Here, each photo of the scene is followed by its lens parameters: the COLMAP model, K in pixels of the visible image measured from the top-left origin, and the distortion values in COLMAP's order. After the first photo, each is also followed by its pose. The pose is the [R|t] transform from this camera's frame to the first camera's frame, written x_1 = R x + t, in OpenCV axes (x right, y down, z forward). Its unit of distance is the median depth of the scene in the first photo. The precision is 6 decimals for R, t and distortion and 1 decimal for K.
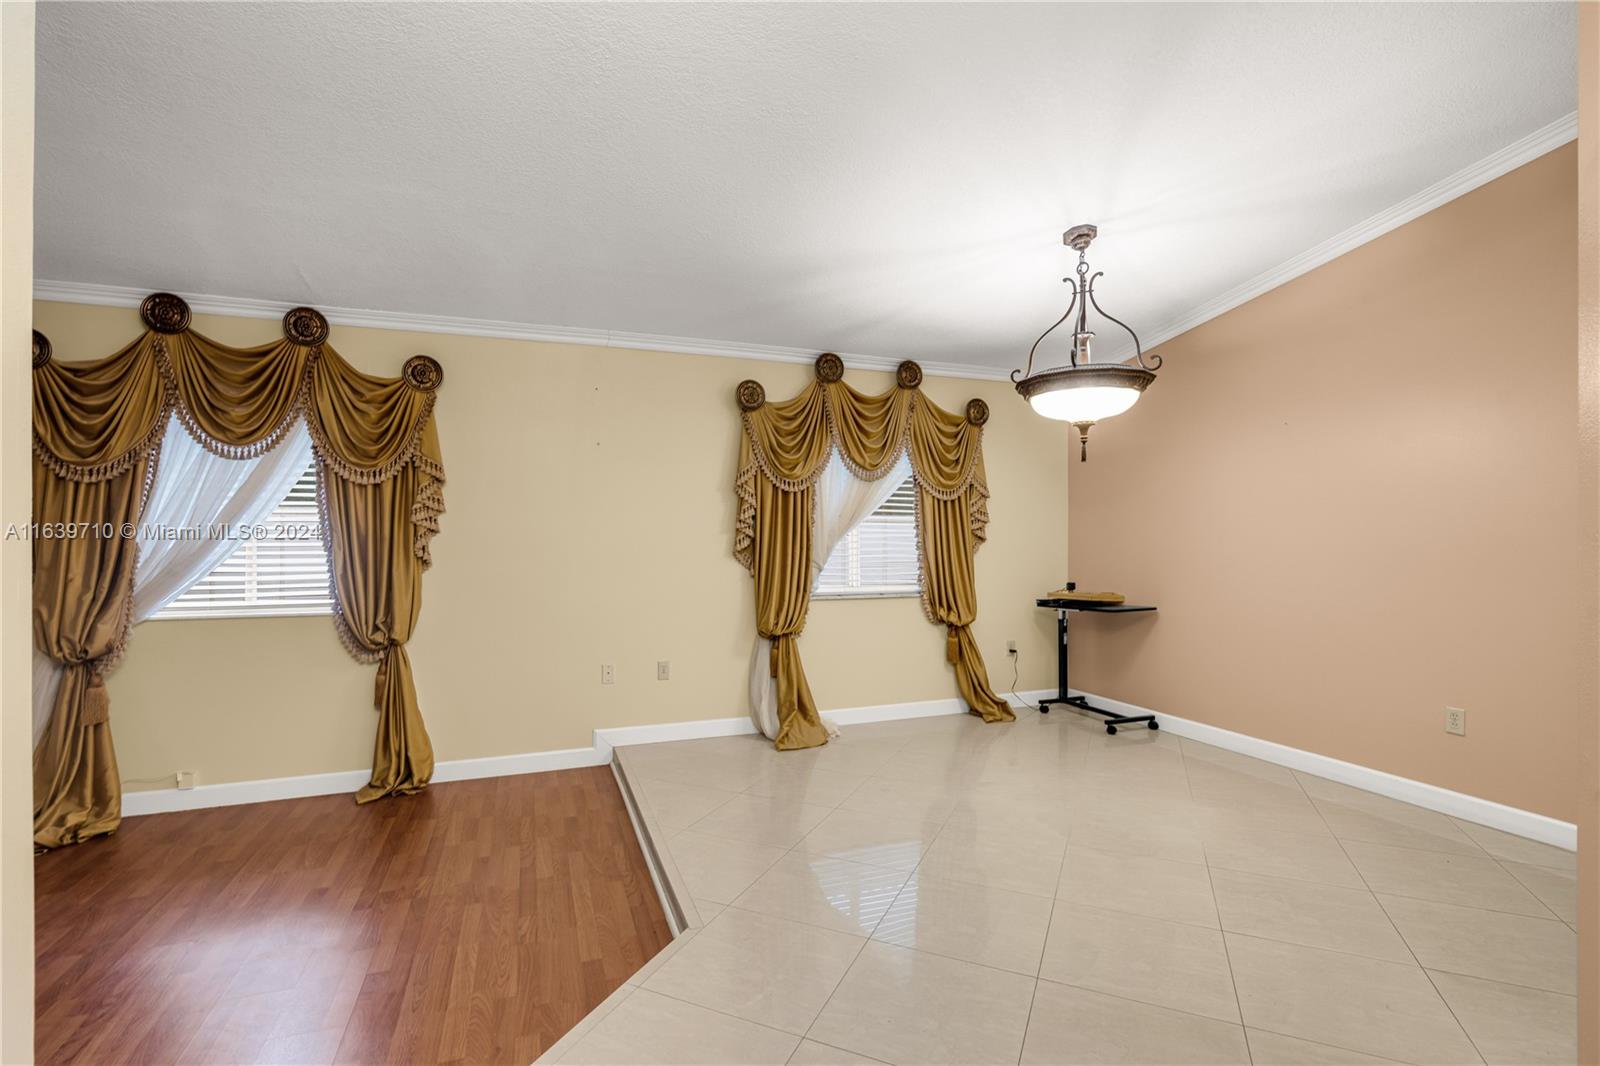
lens RADIAL K [[752.6, 0, 795.8], [0, 752.6, 535.3], [0, 0, 1]] dist [-0.001127, 0.000710]
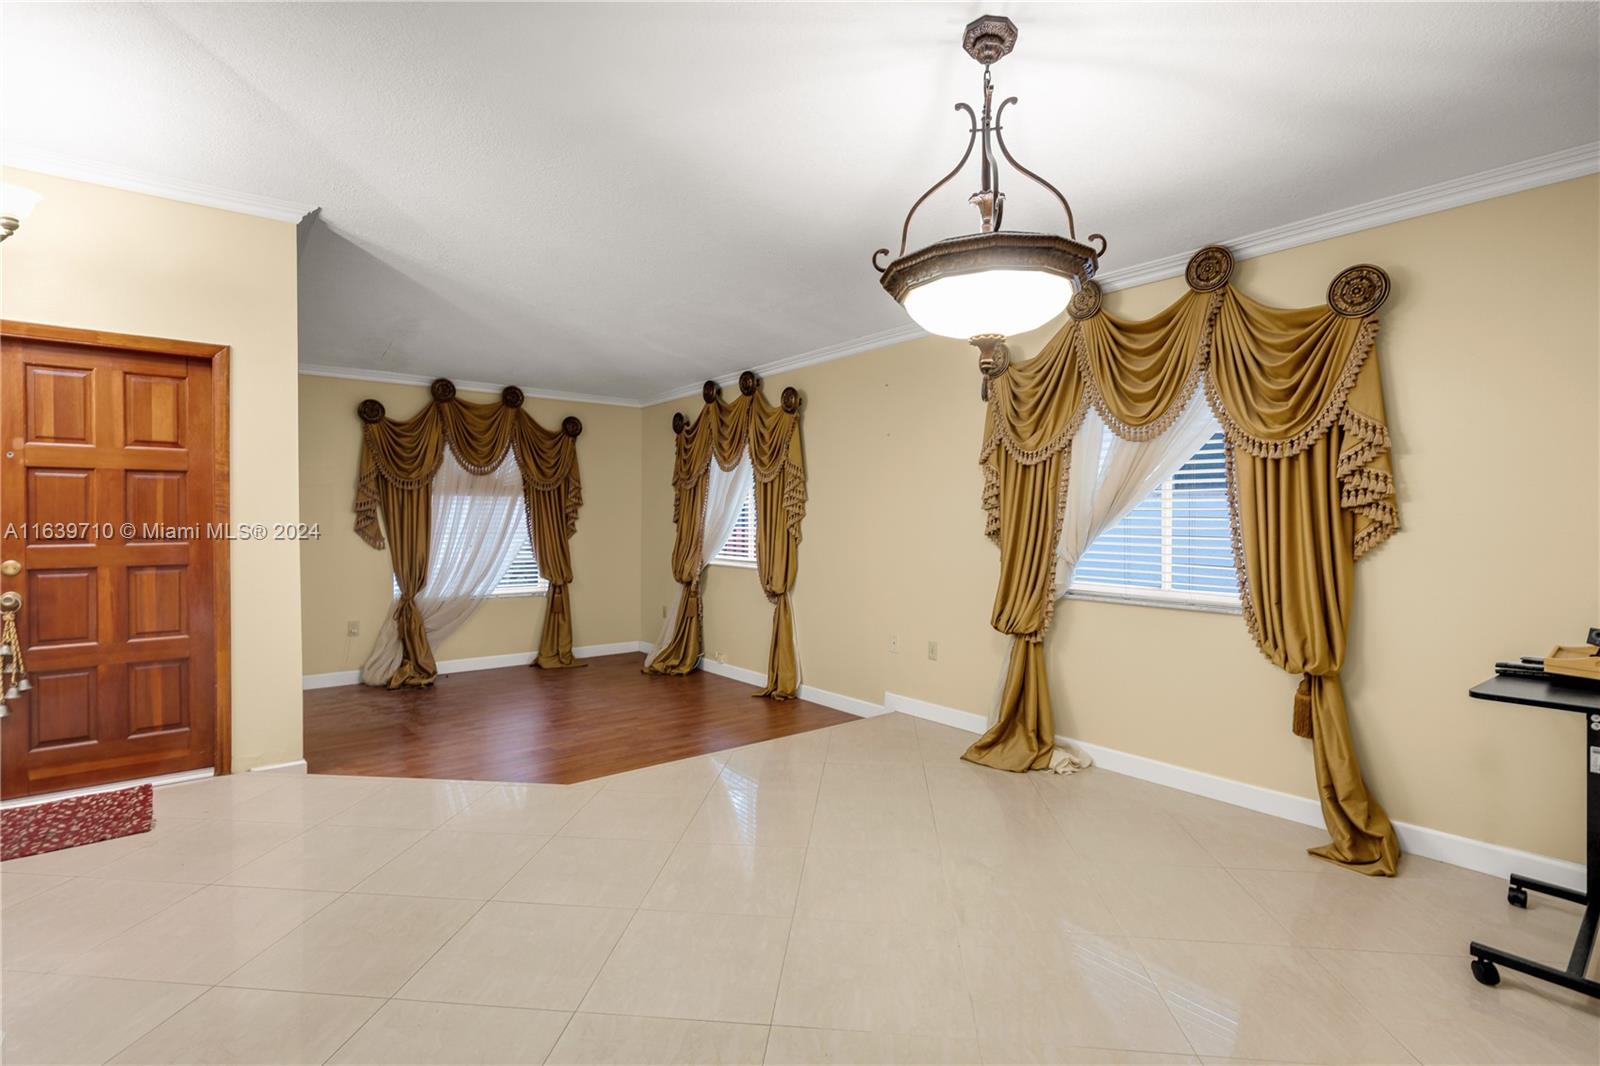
lens RADIAL K [[728.4, 0, 801.6], [0, 728.4, 519.2], [0, 0, 1]] dist [-0.005935, -0.000985]
pose [[0.318255, 0.007685, -0.947974, 0.684241], [0.007274, 0.999918, 0.010548, -0.008037], [0.947977, -0.010252, 0.318173, 0.503472]]
